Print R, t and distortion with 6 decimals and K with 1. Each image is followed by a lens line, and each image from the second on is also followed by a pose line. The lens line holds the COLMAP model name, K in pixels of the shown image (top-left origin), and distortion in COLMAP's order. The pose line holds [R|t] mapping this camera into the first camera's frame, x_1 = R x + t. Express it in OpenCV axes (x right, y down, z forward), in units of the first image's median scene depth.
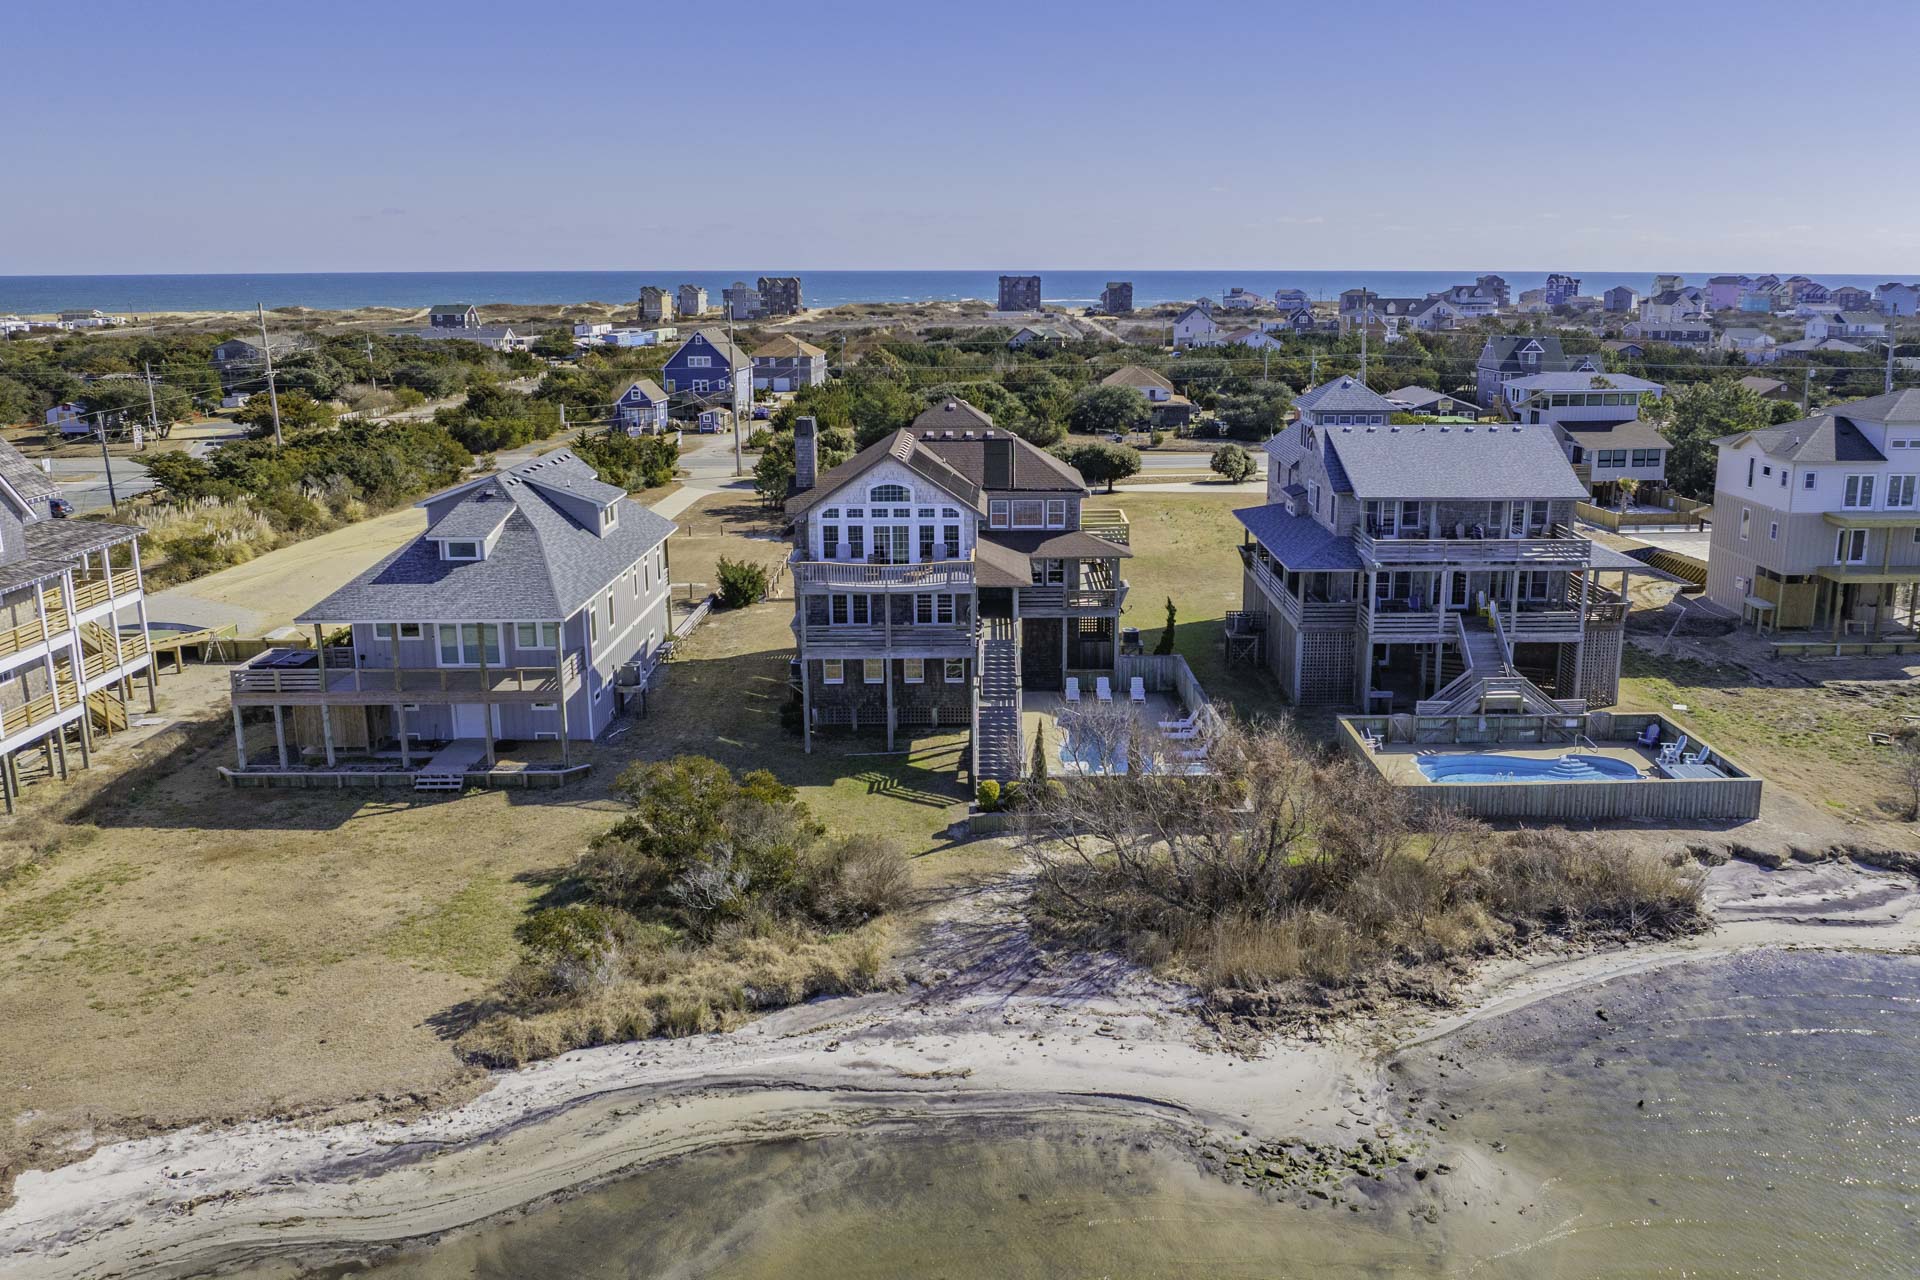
lens RADIAL K [[1561.5, 0, 968.8], [0, 1561.5, 636.4], [0, 0, 1]] dist [-0.021965, -0.027572]
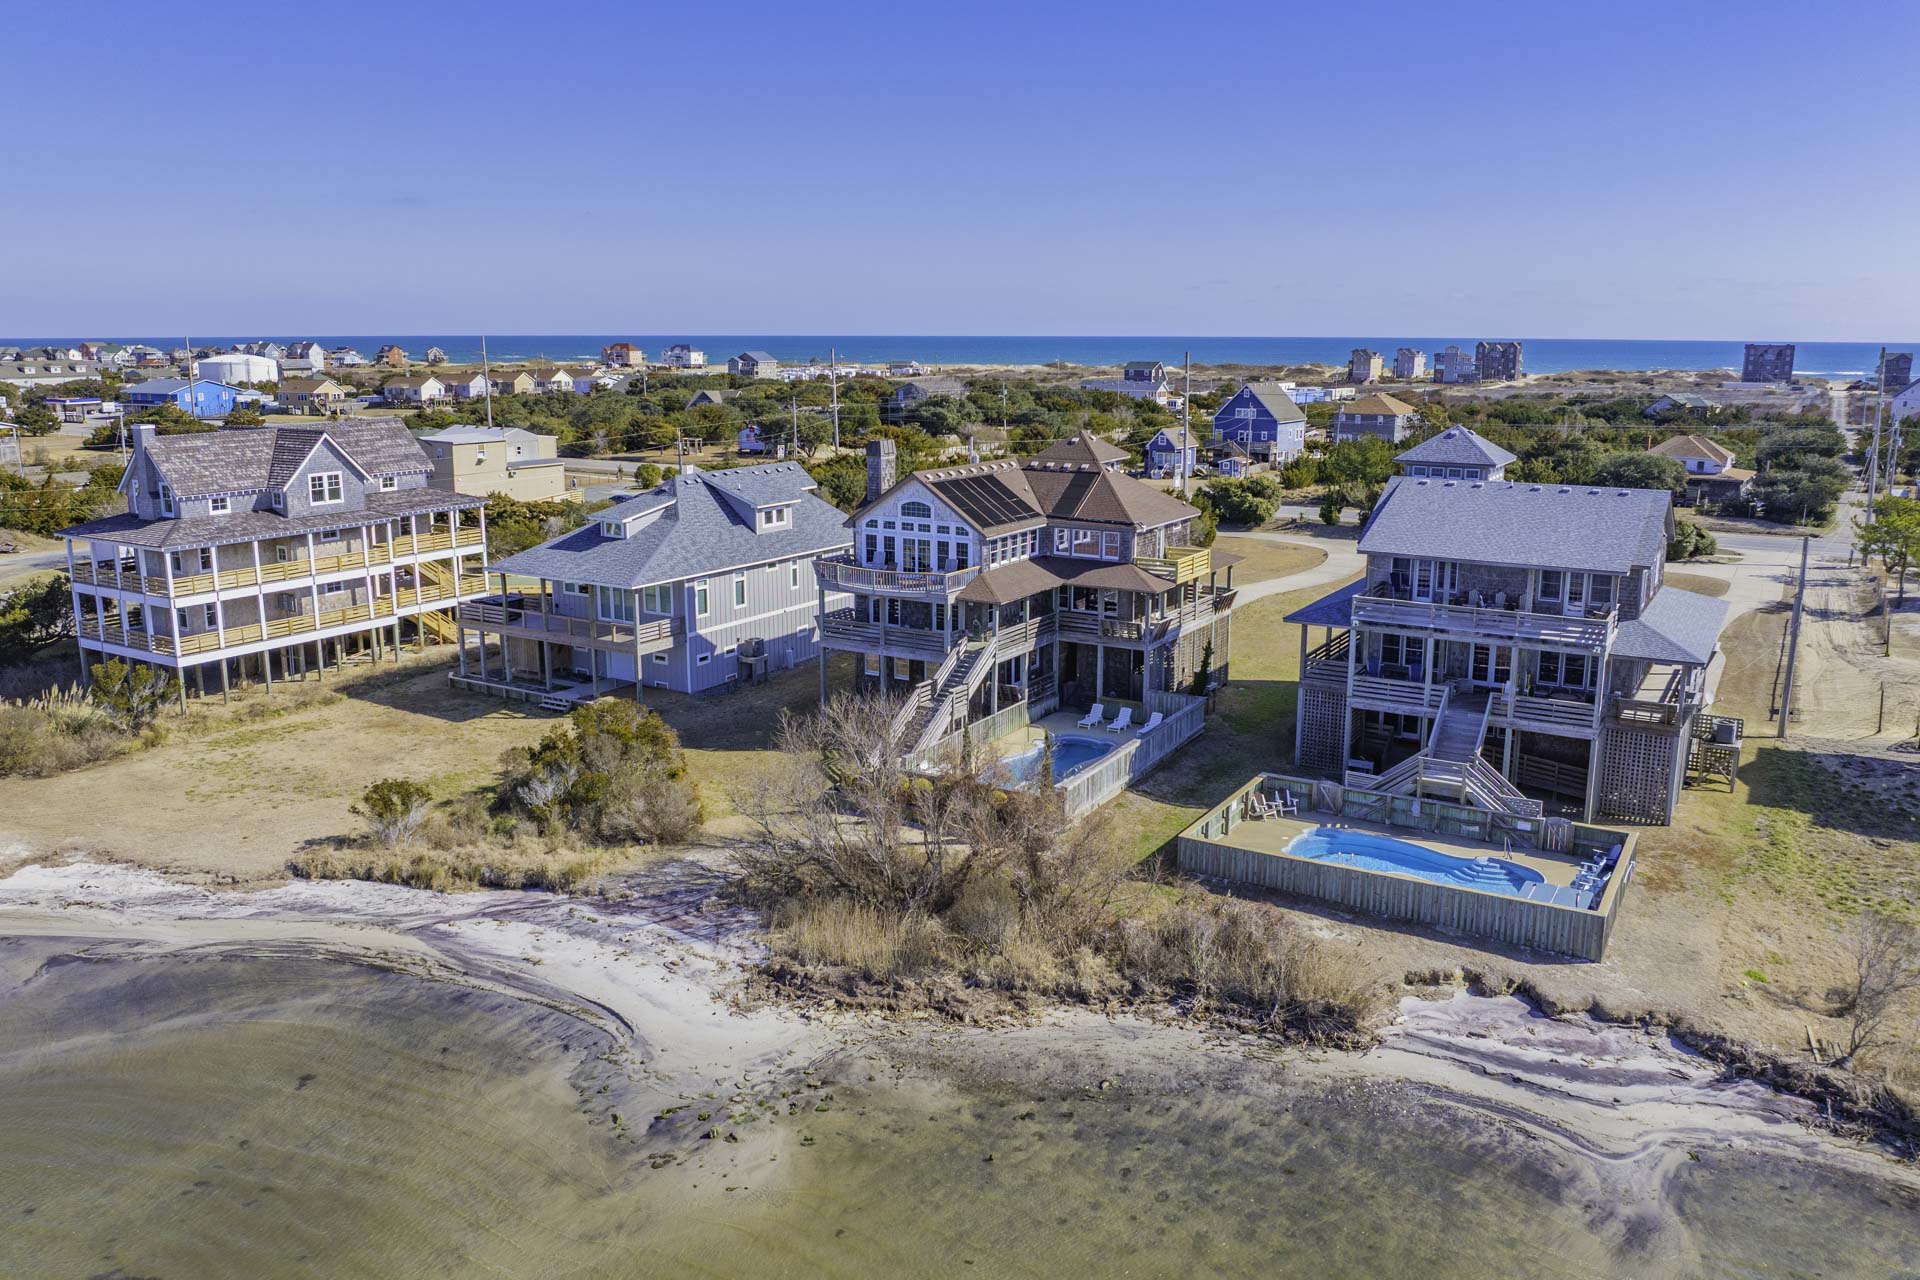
lens RADIAL K [[1441.1, 0, 934.8], [0, 1441.1, 728.7], [0, 0, 1]] dist [-0.023274, -0.021254]
pose [[0.830071, 0.148320, -0.537571, 0.549299], [-0.130348, 0.988882, 0.071568, -0.012716], [0.542209, 0.010665, 0.840176, 0.150615]]
